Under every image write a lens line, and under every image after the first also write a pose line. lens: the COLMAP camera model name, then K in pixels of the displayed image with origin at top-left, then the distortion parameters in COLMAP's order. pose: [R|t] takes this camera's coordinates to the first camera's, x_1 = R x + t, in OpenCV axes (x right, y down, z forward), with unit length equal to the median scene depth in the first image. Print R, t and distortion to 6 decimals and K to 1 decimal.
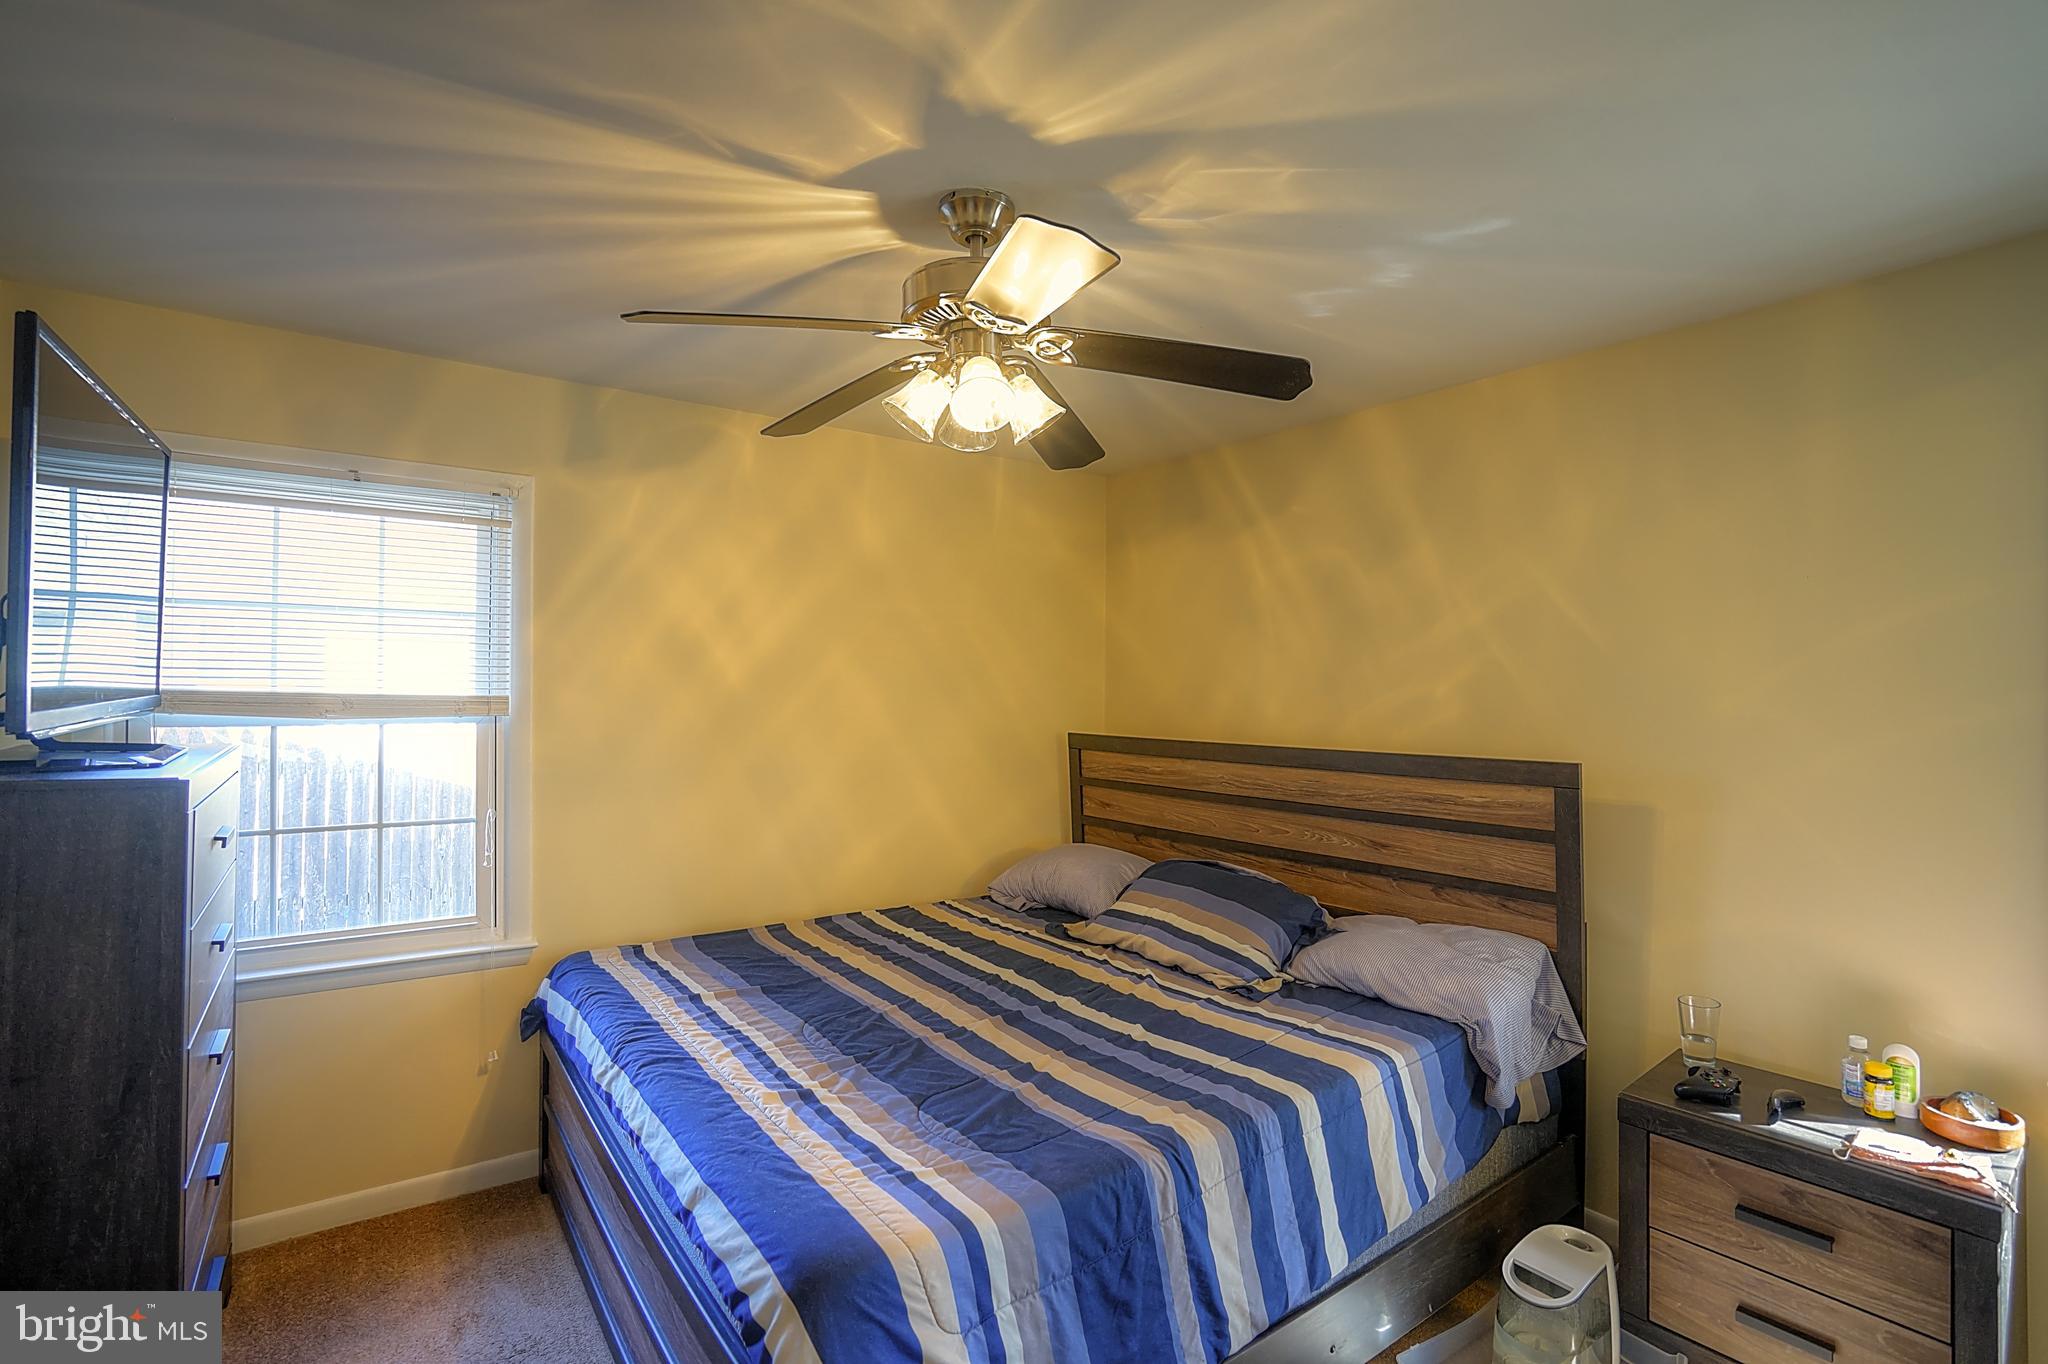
lens RADIAL K [[943.9, 0, 1022.3], [0, 943.9, 689.0], [0, 0, 1]] dist [-0.063246, 0.026136]
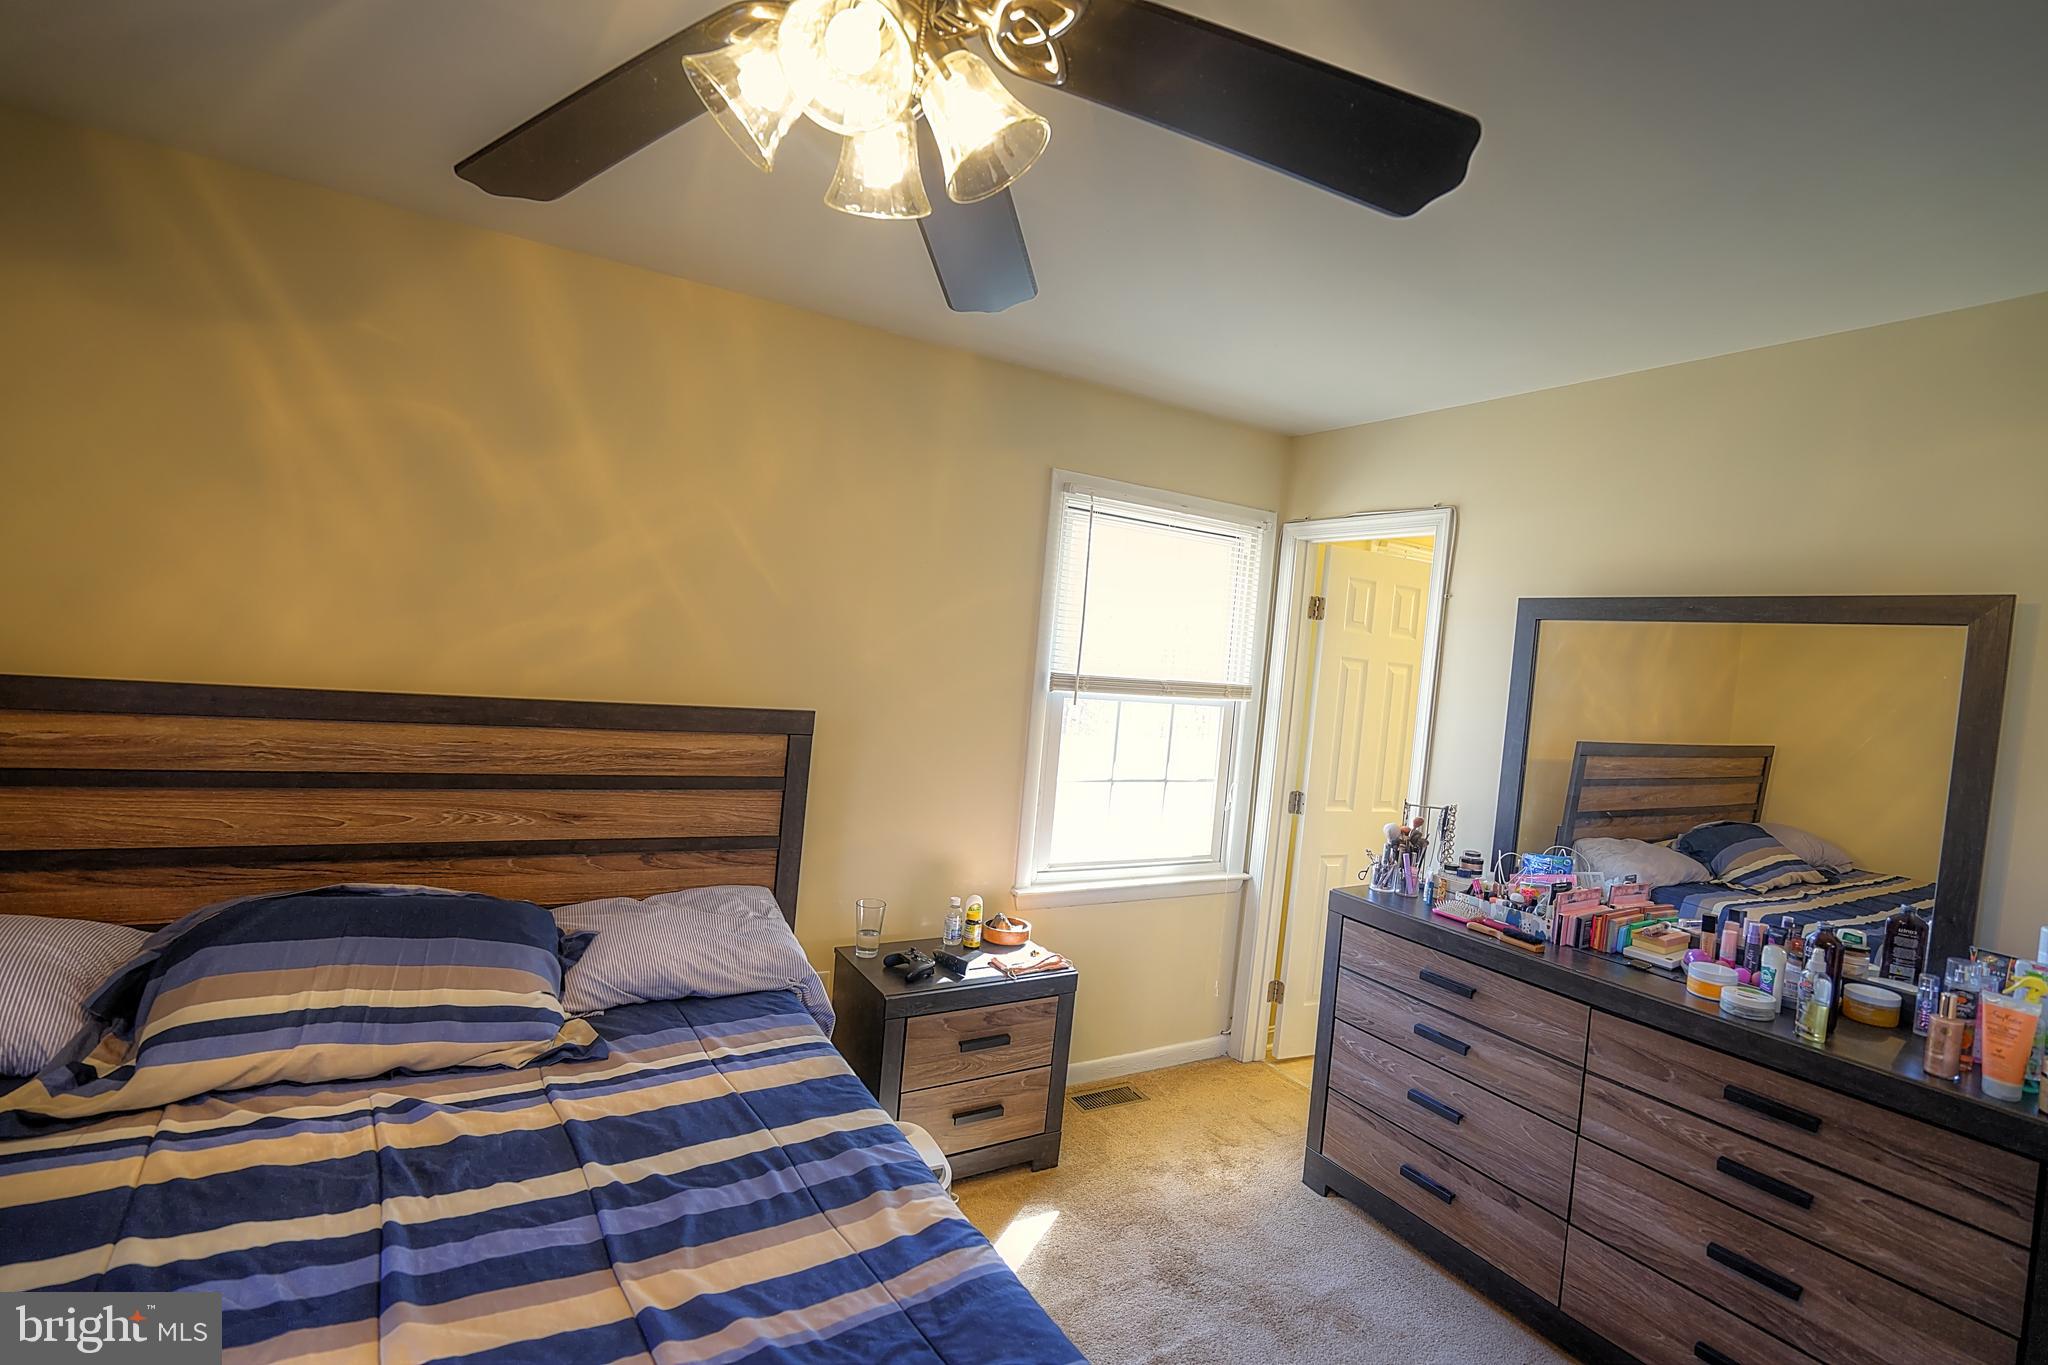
lens RADIAL K [[943.9, 0, 1022.3], [0, 943.9, 689.5], [0, 0, 1]] dist [-0.063246, 0.026136]
pose [[0.092700, -0.032422, 0.995166, -0.401539], [-0.089122, 0.995188, 0.040725, -0.008339], [-0.991698, -0.092466, 0.089364, 0.606659]]
